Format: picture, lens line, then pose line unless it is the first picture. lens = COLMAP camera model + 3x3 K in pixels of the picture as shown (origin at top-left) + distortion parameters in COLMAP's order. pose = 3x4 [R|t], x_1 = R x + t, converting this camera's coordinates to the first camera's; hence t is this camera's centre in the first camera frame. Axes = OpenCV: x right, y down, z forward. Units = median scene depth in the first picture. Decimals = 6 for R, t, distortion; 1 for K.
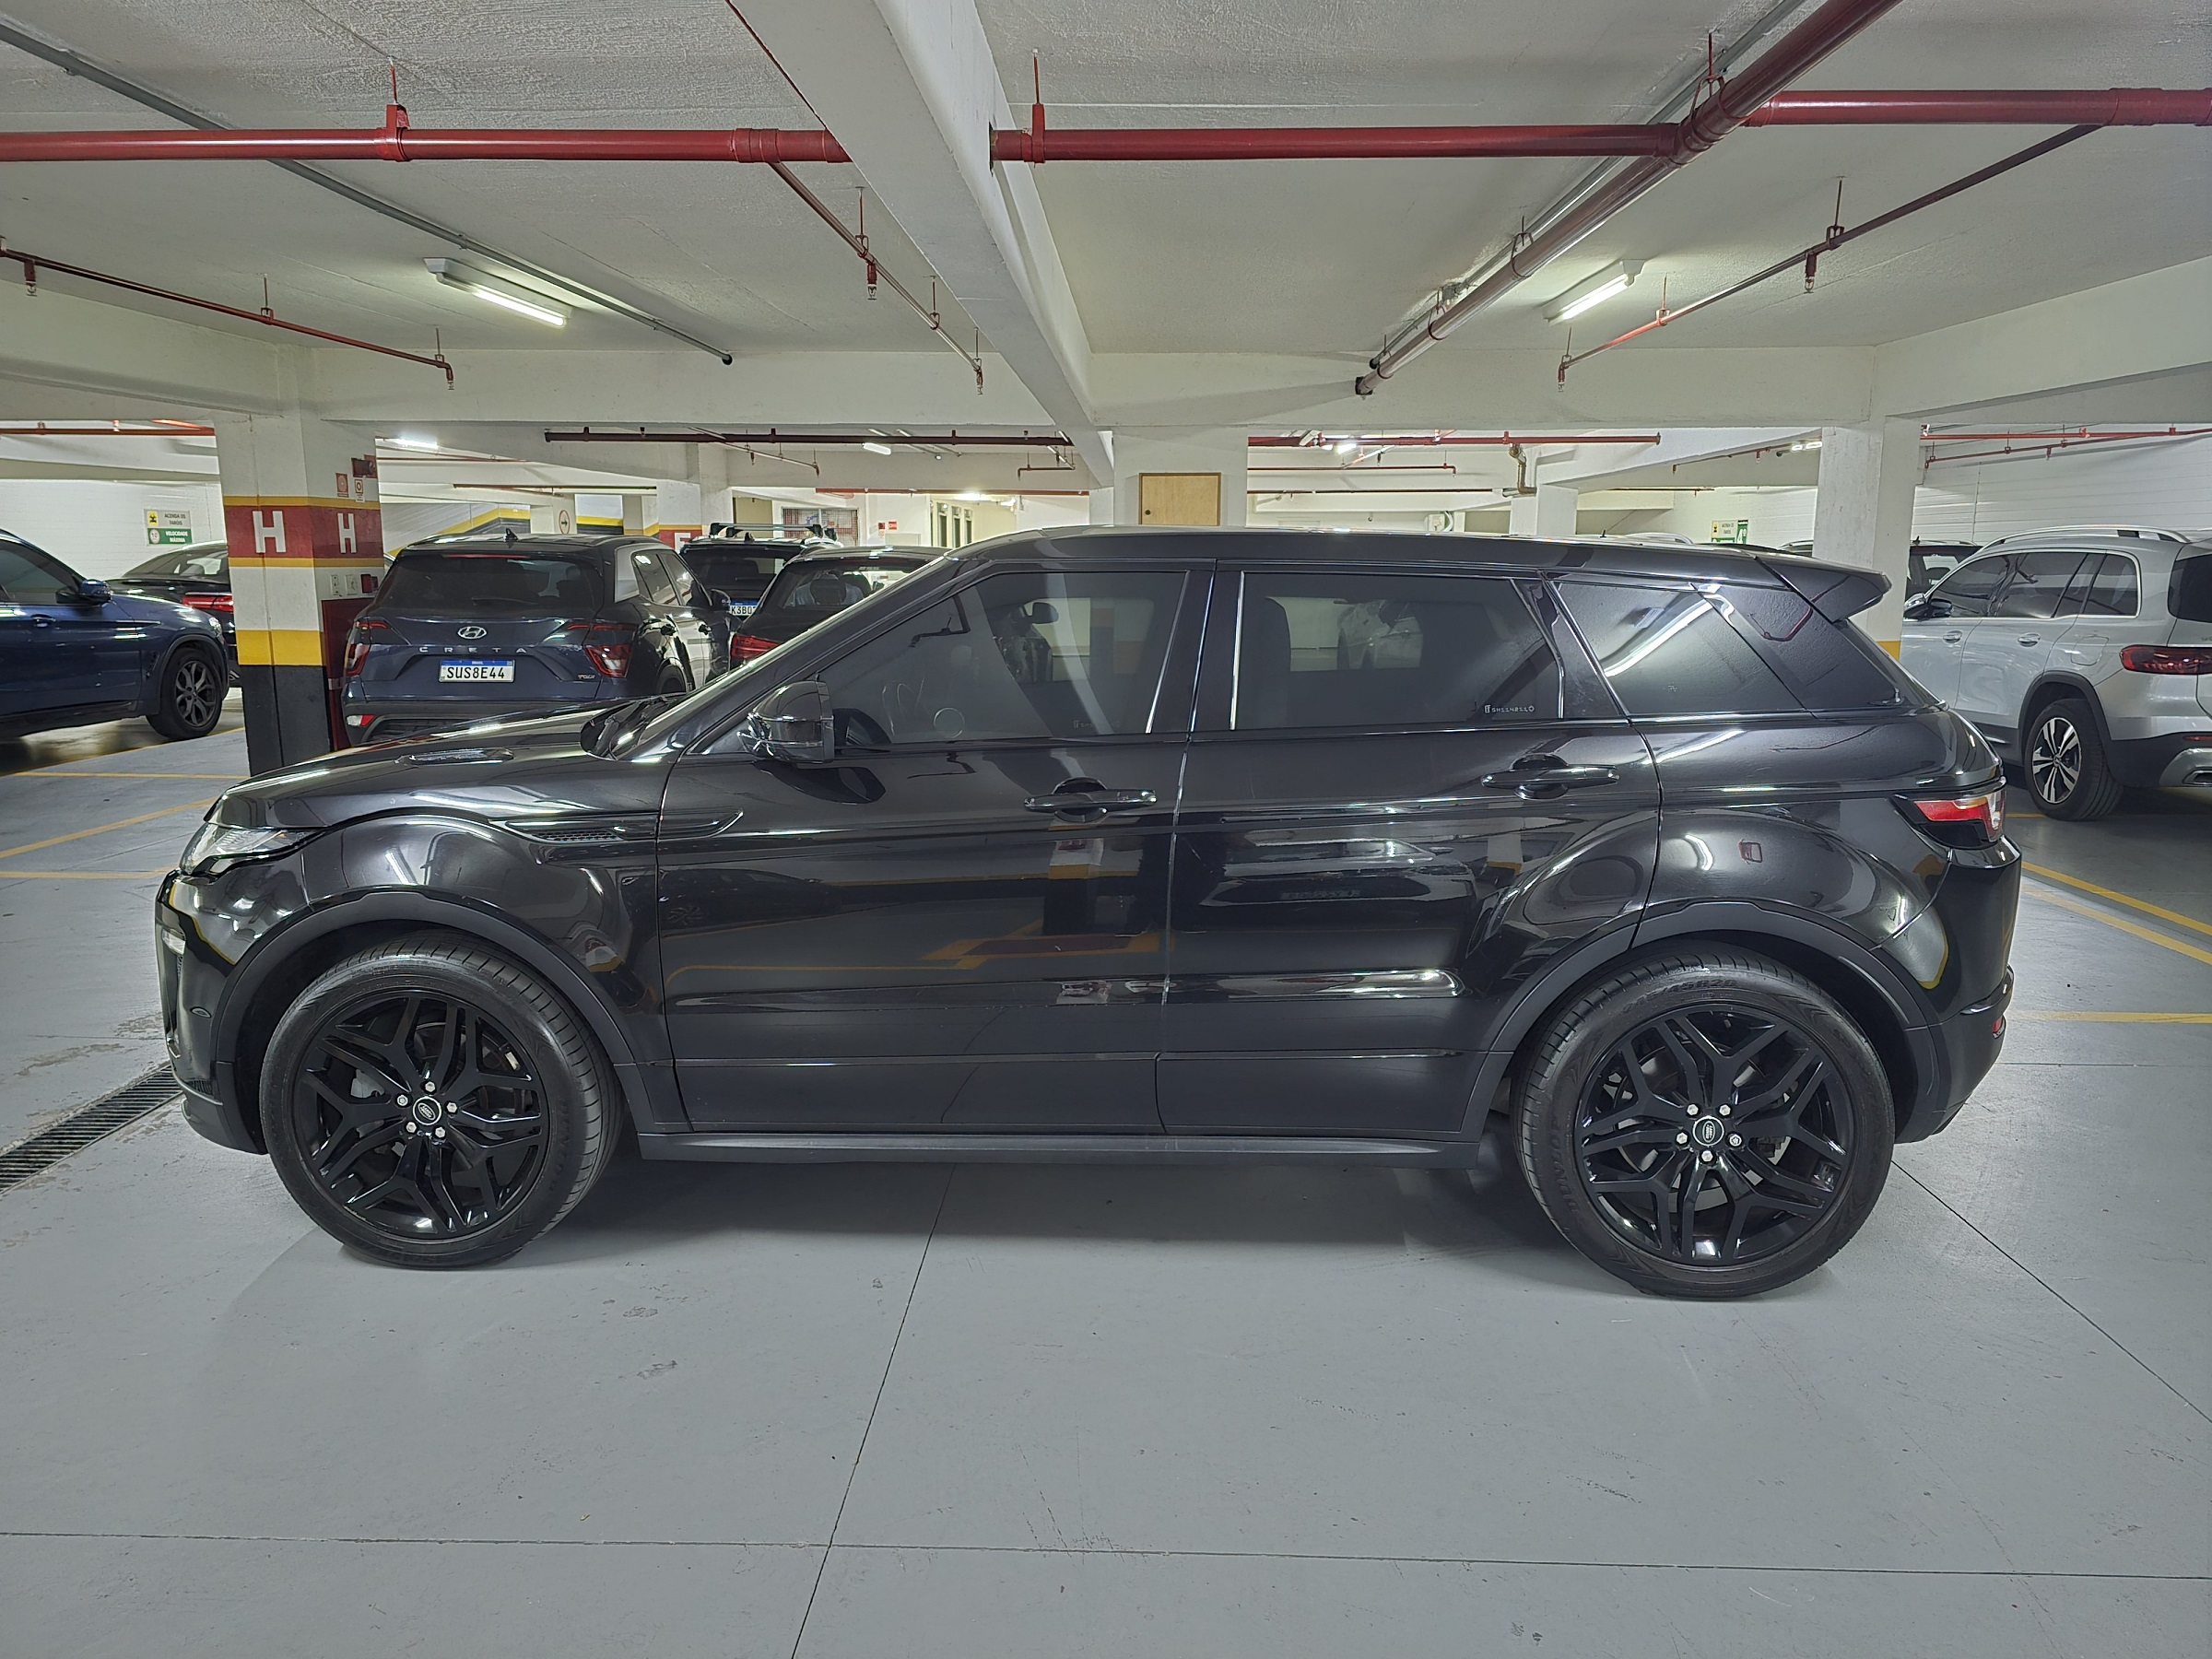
lens RADIAL K [[1496.9, 0, 1106.0], [0, 1496.9, 829.5], [0, 0, 1]] dist [0.051213, -0.052662]
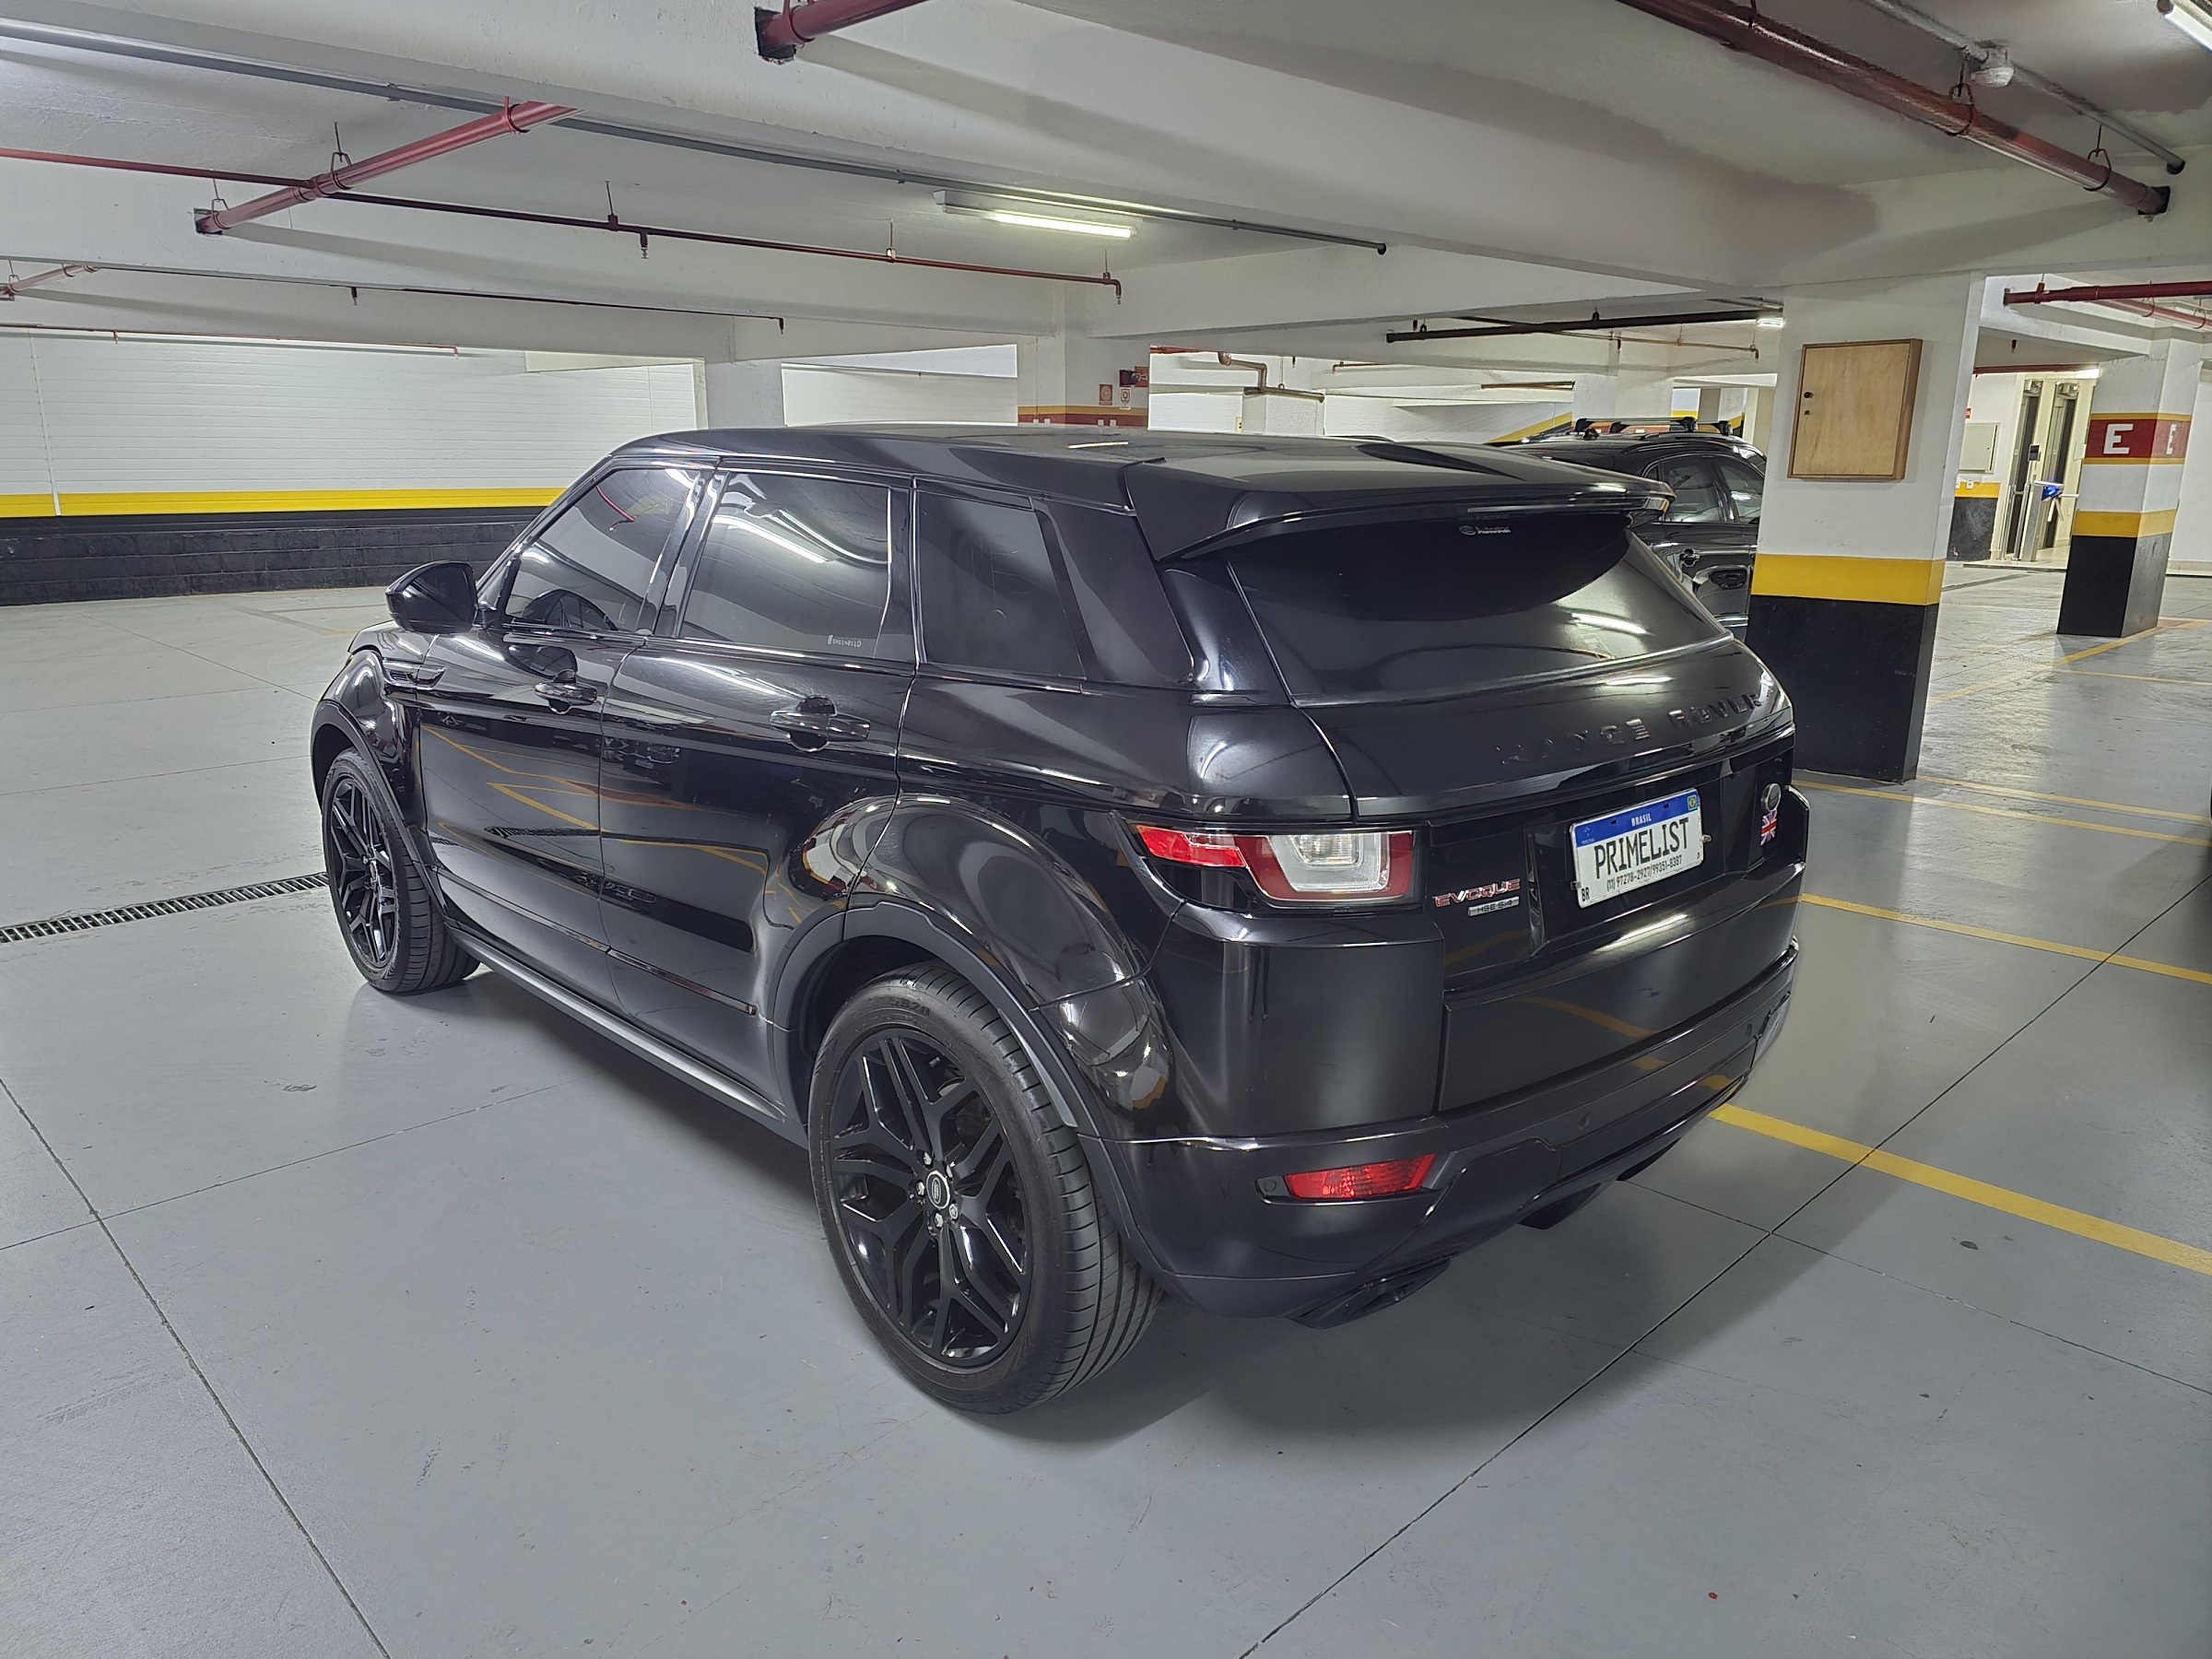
lens RADIAL K [[1507.9, 0, 1106.0], [0, 1507.9, 829.5], [0, 0, 1]] dist [0.049796, 0.000733]
pose [[0.716990, 0.169035, -0.676279, 0.341392], [-0.126925, 0.985594, 0.111783, -0.031083], [0.685431, 0.005690, 0.728115, 0.168427]]
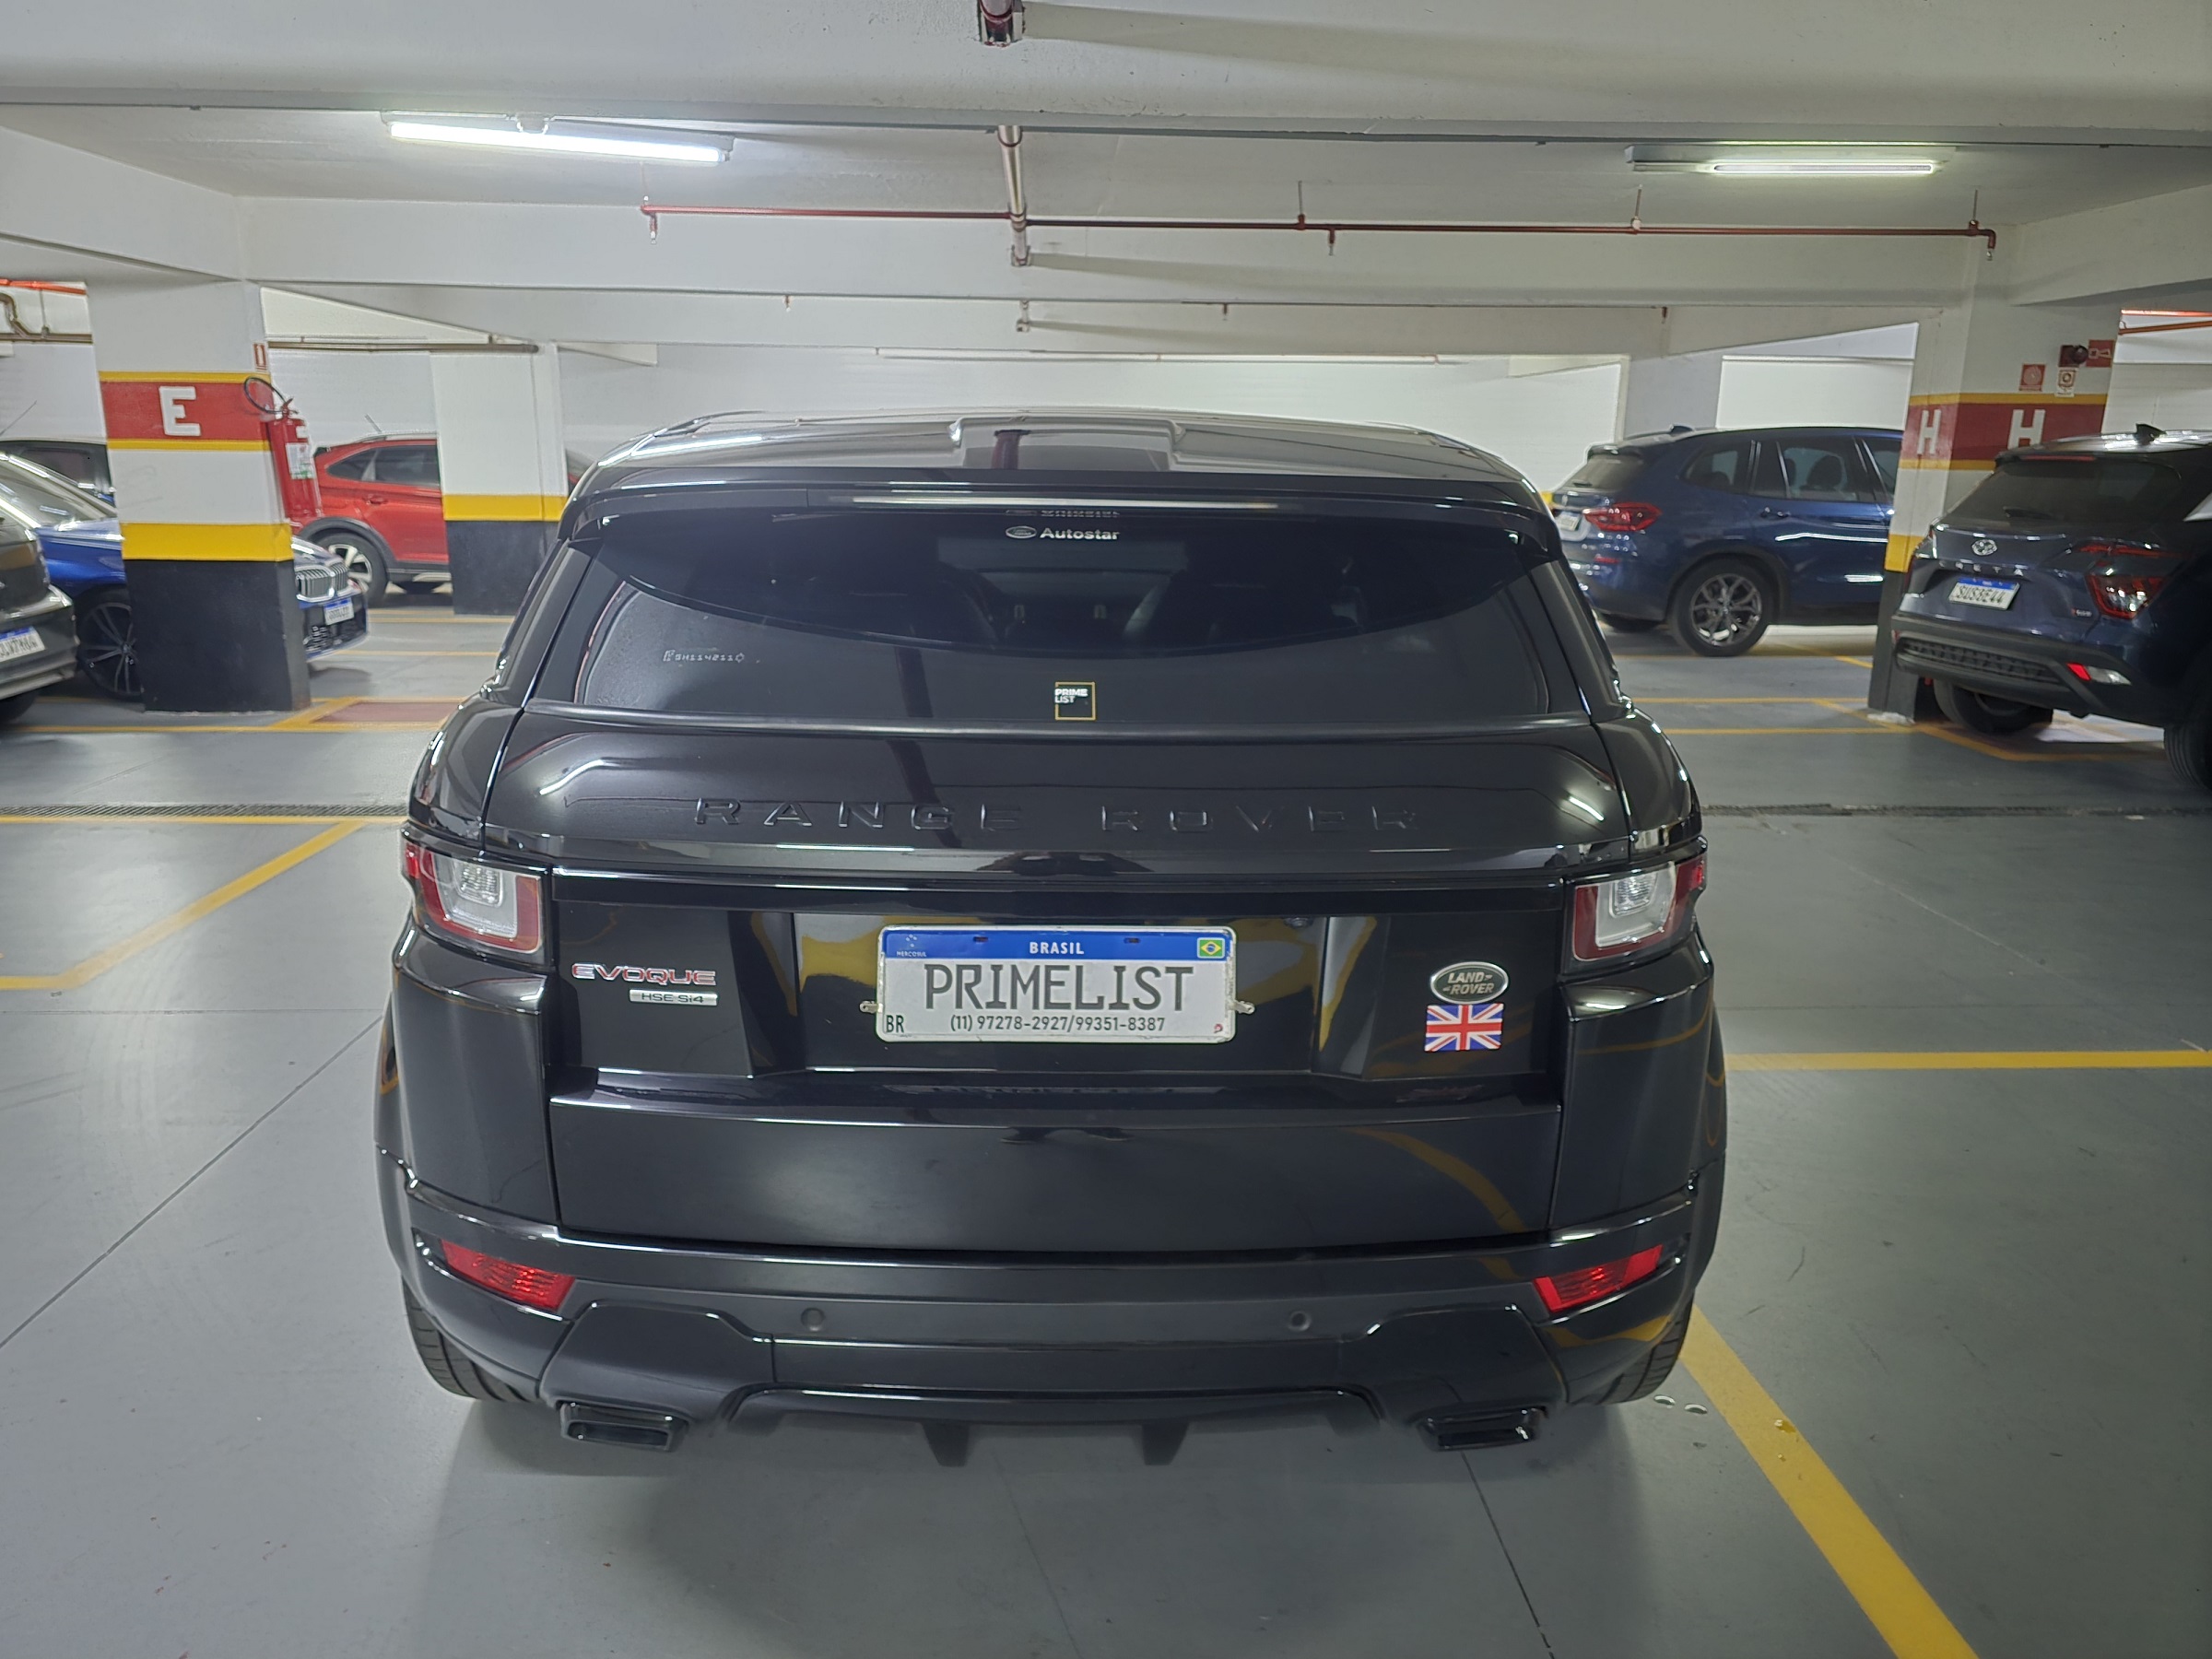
lens RADIAL K [[1527.4, 0, 1053.1], [0, 1527.4, 865.9], [0, 0, 1]] dist [0.001411, -0.004136]
pose [[0.069643, 0.261538, -0.962677, 0.408420], [-0.184395, 0.951766, 0.245234, -0.070345], [0.980382, 0.160434, 0.114510, 0.390740]]
